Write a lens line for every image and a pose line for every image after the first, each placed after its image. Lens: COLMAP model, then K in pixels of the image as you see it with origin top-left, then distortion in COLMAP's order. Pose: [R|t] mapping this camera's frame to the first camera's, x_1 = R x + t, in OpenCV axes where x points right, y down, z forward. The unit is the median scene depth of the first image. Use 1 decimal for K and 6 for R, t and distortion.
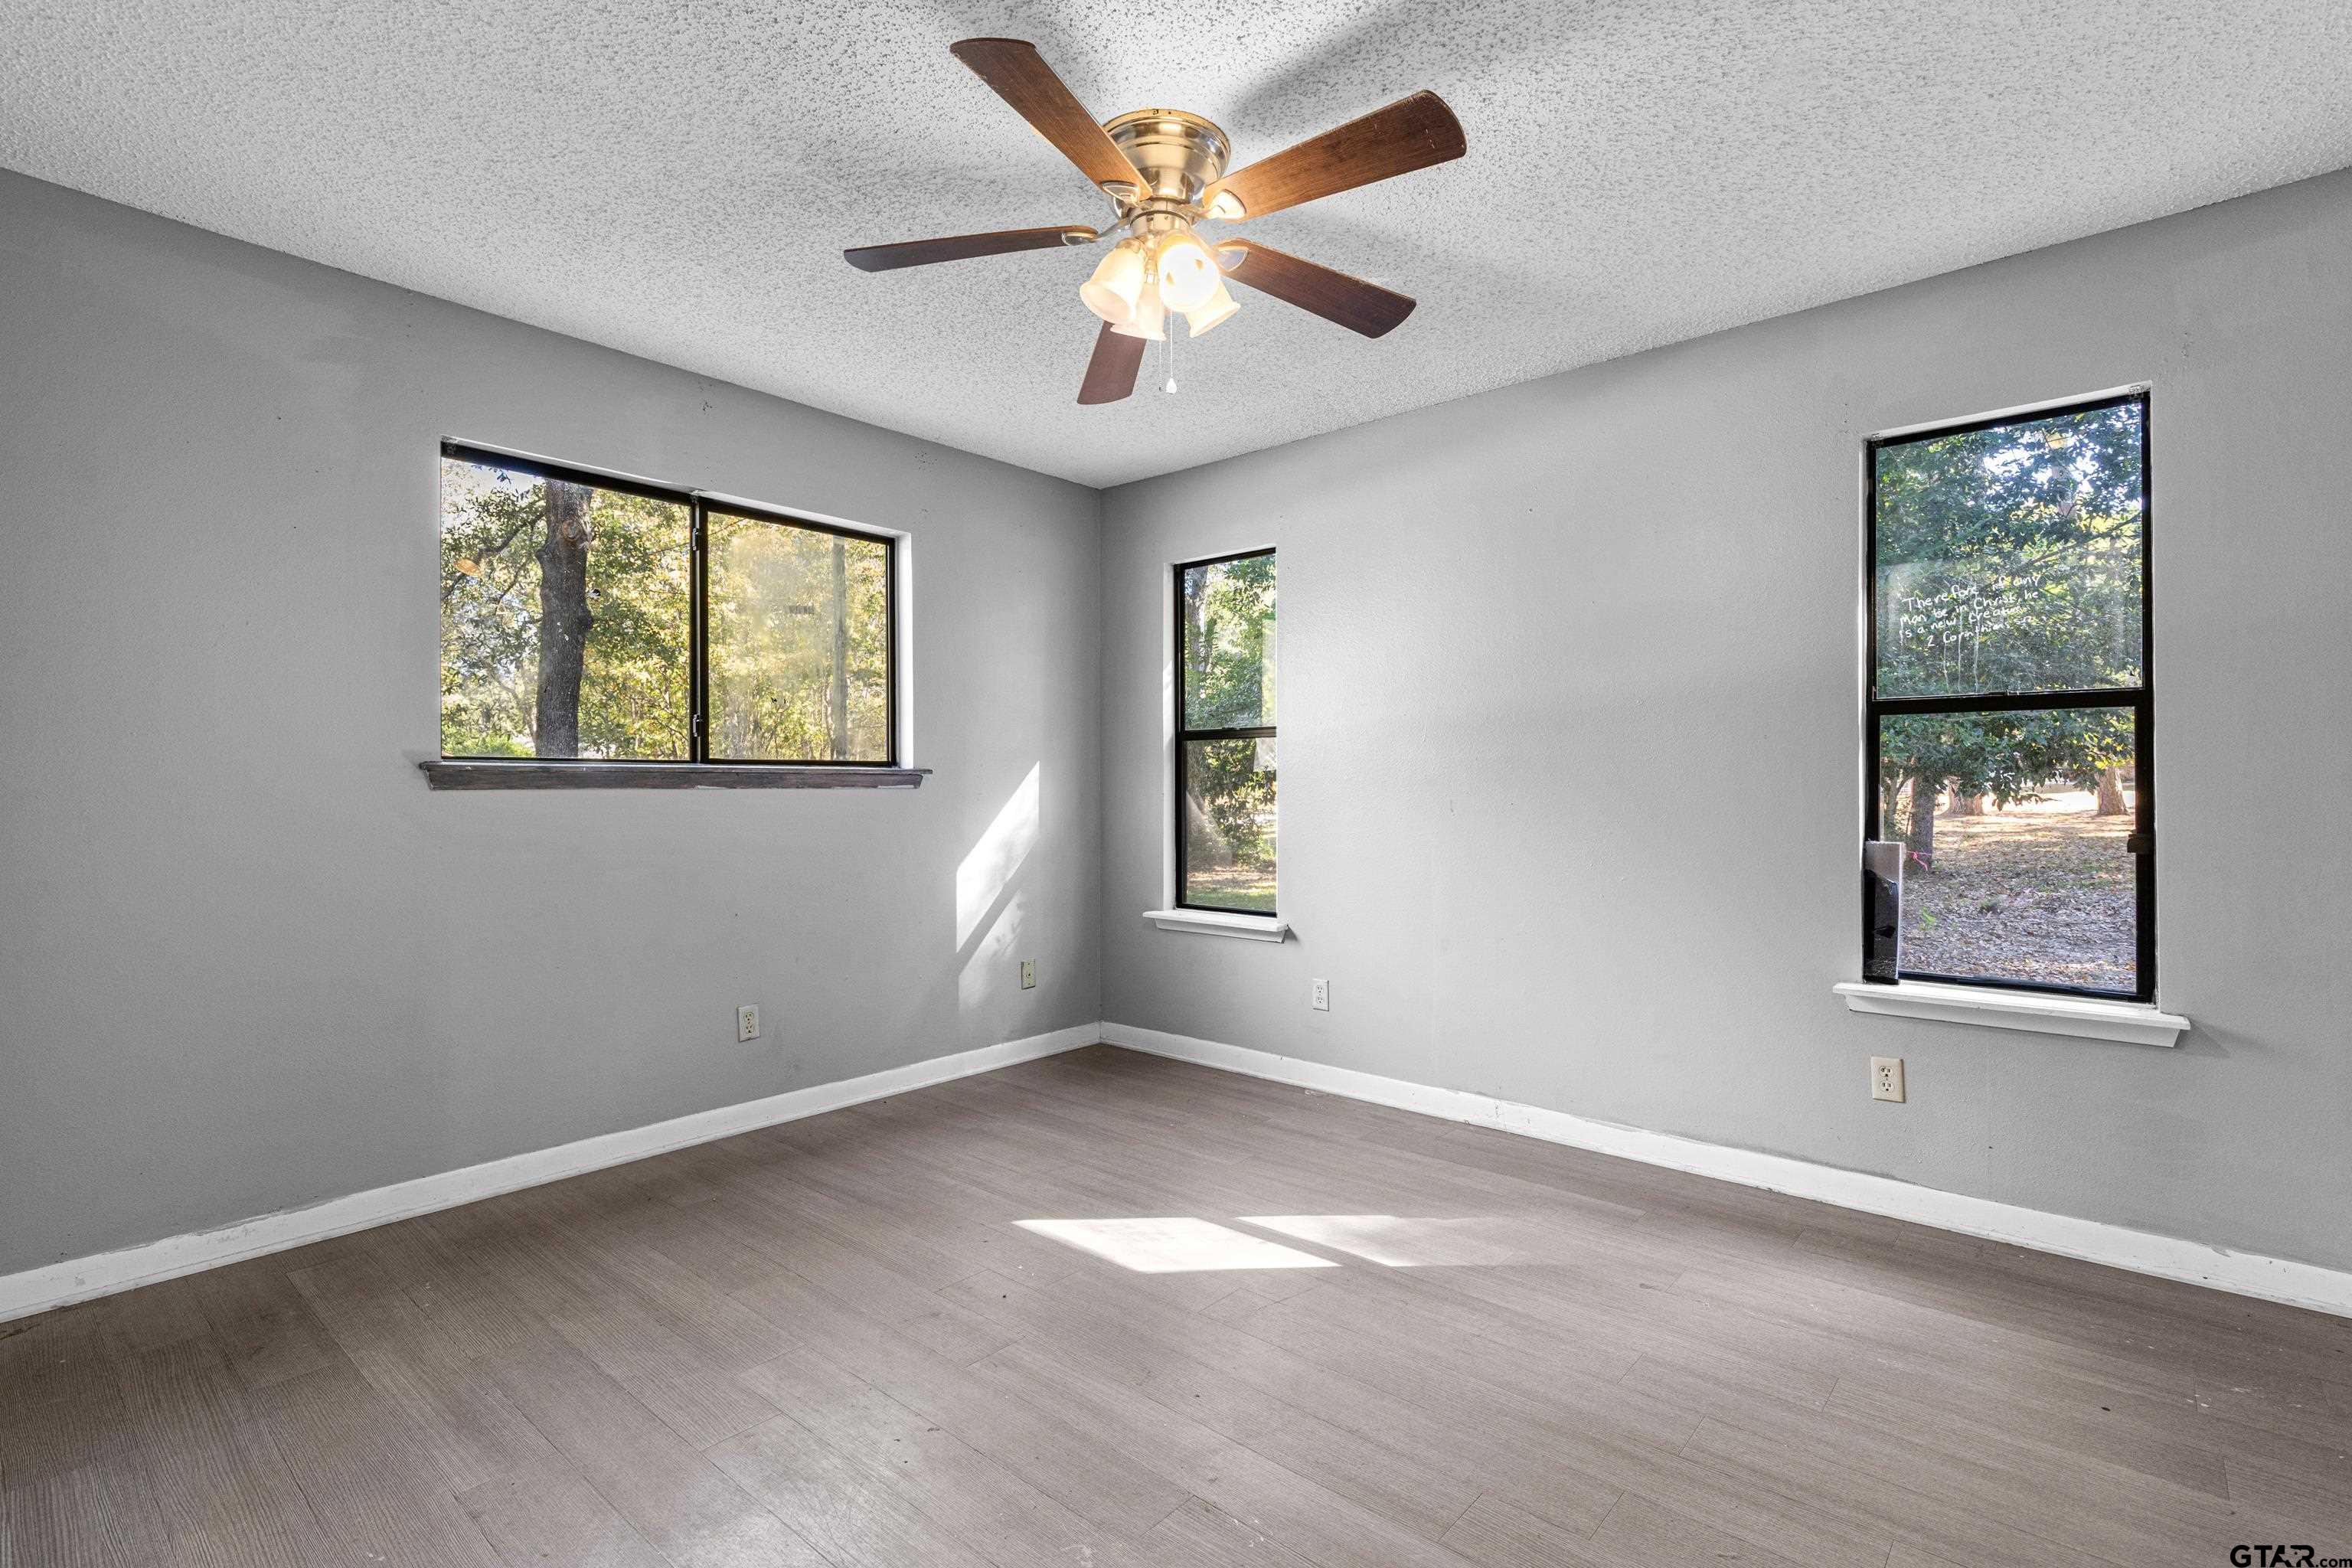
lens RADIAL K [[1061.4, 0, 1176.4], [0, 1061.4, 786.9], [0, 0, 1]] dist [0.008448, -0.002282]
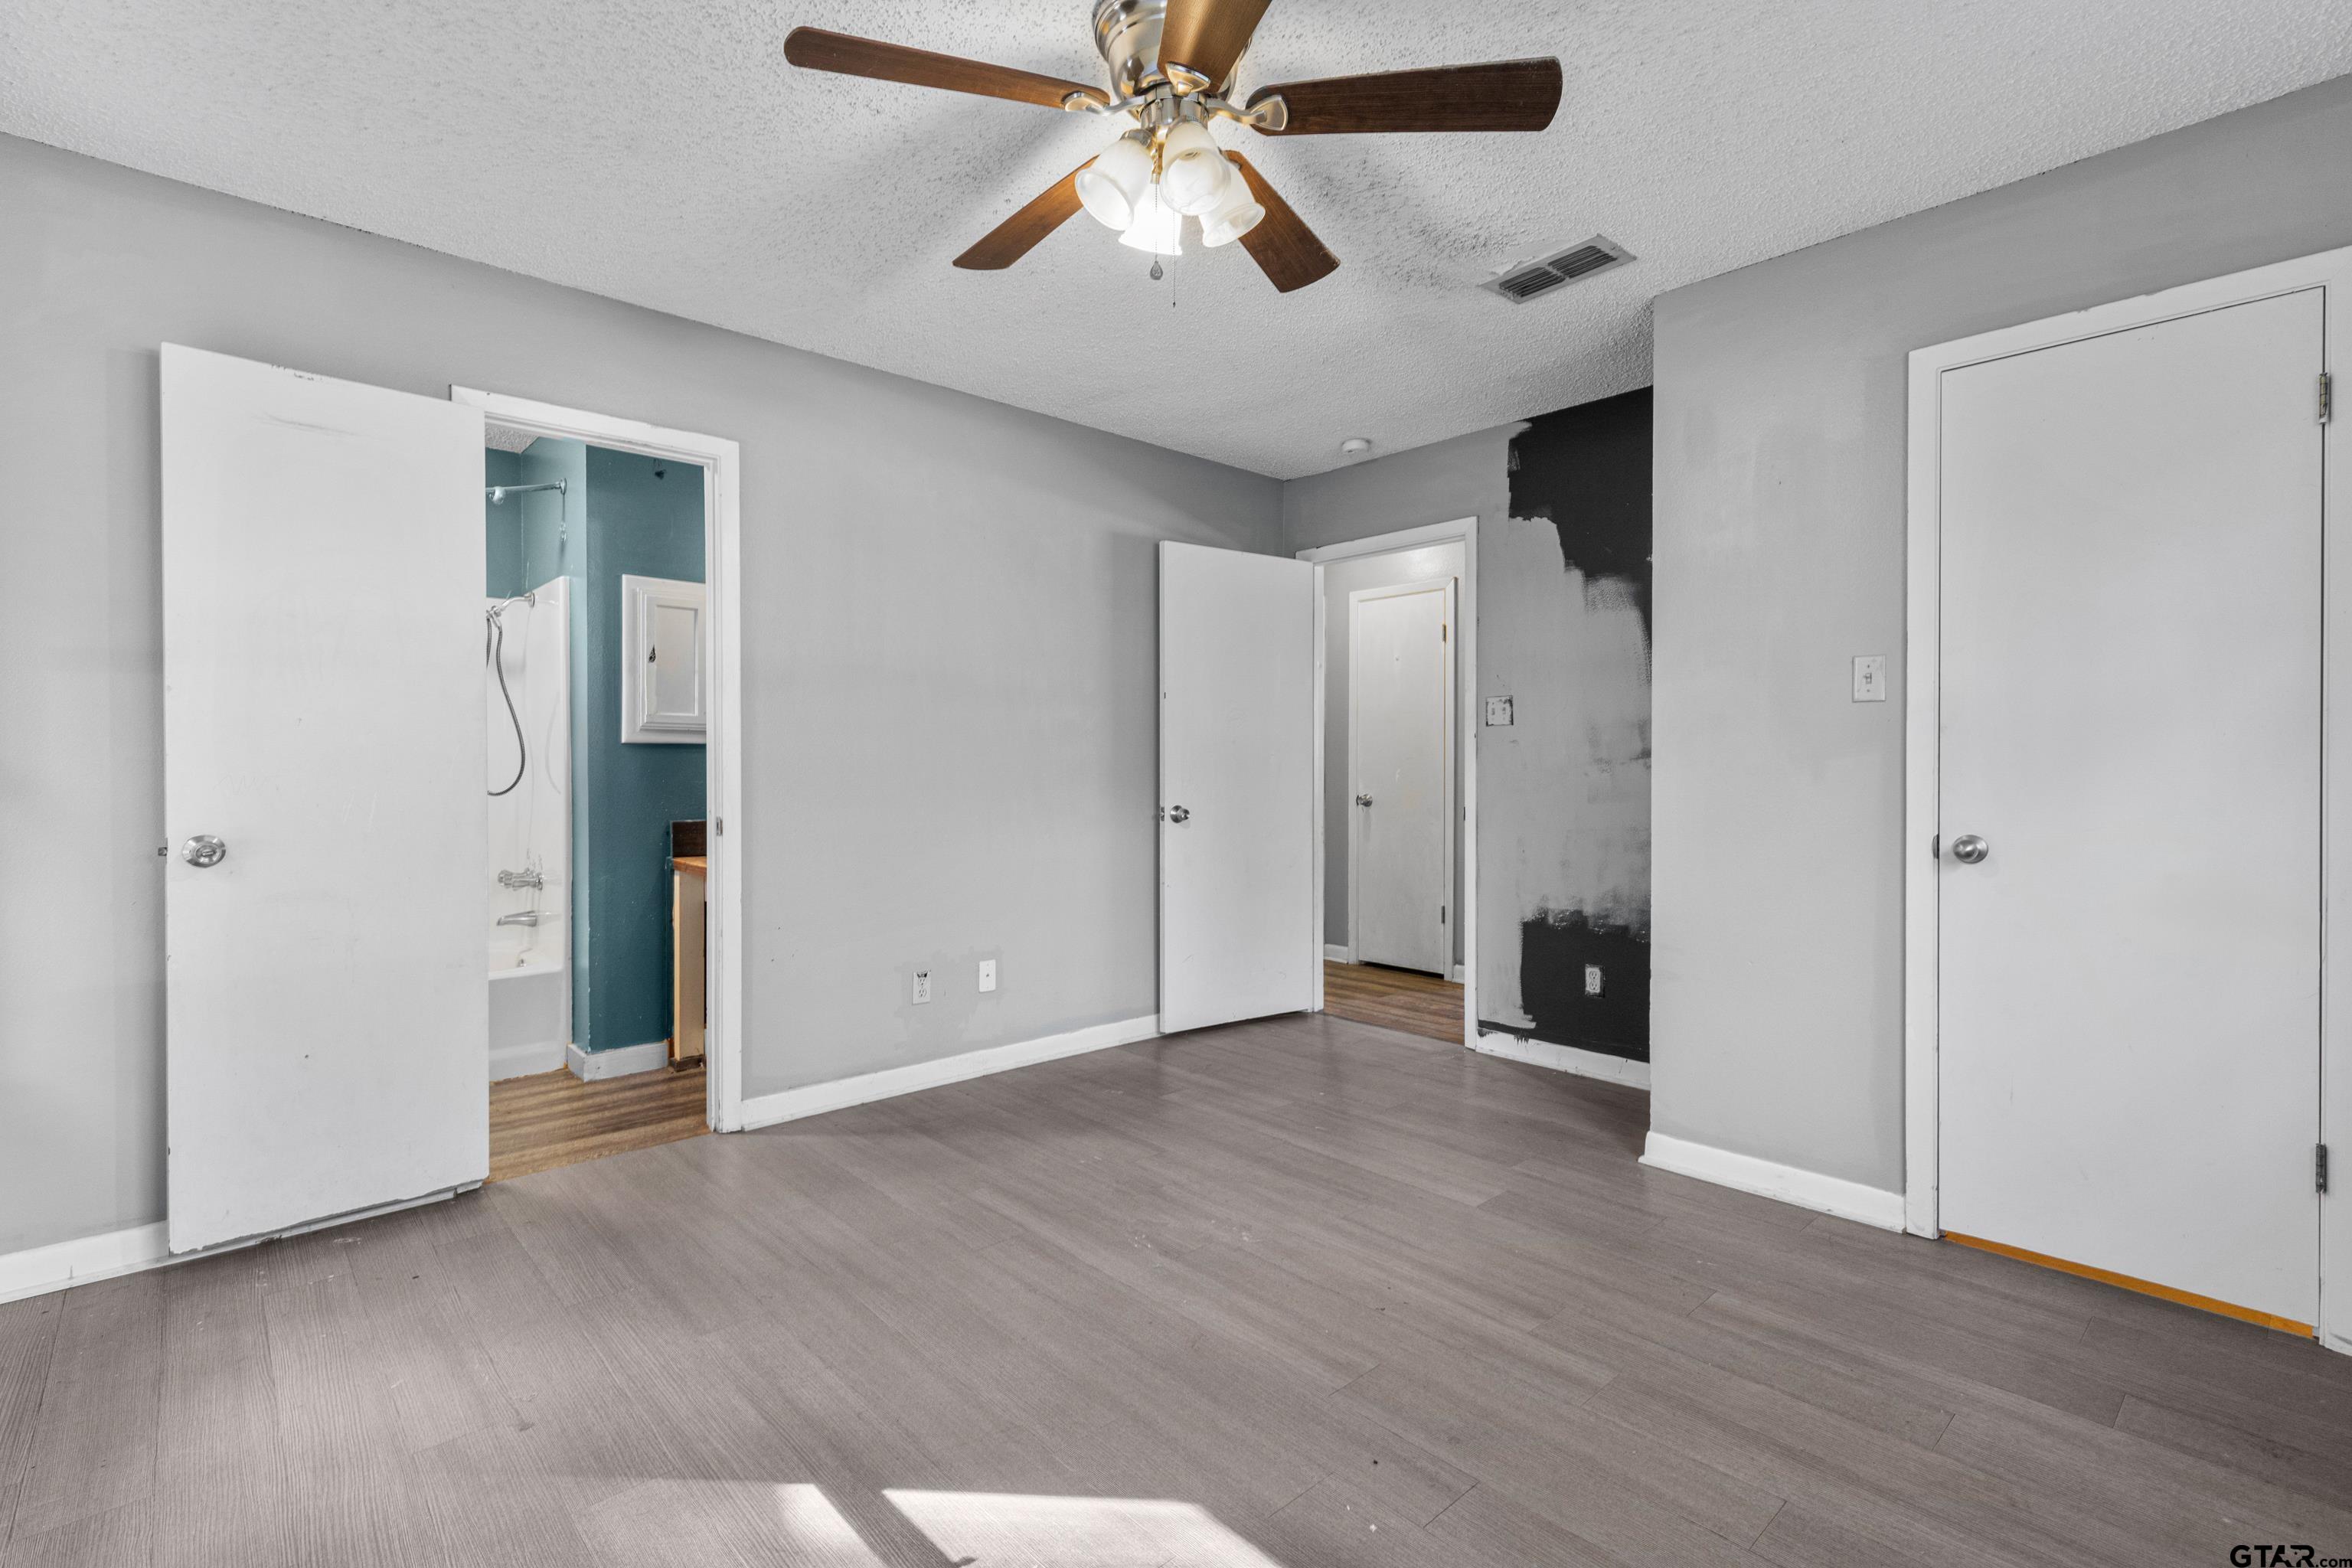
lens RADIAL K [[1061.4, 0, 1178.7], [0, 1061.4, 778.1], [0, 0, 1]] dist [0.008448, -0.002282]
pose [[-0.993476, -0.000571, 0.114038, -0.117575], [-0.000096, 0.999991, 0.004166, 0.006365], [-0.114039, 0.004128, -0.993468, 1.869947]]
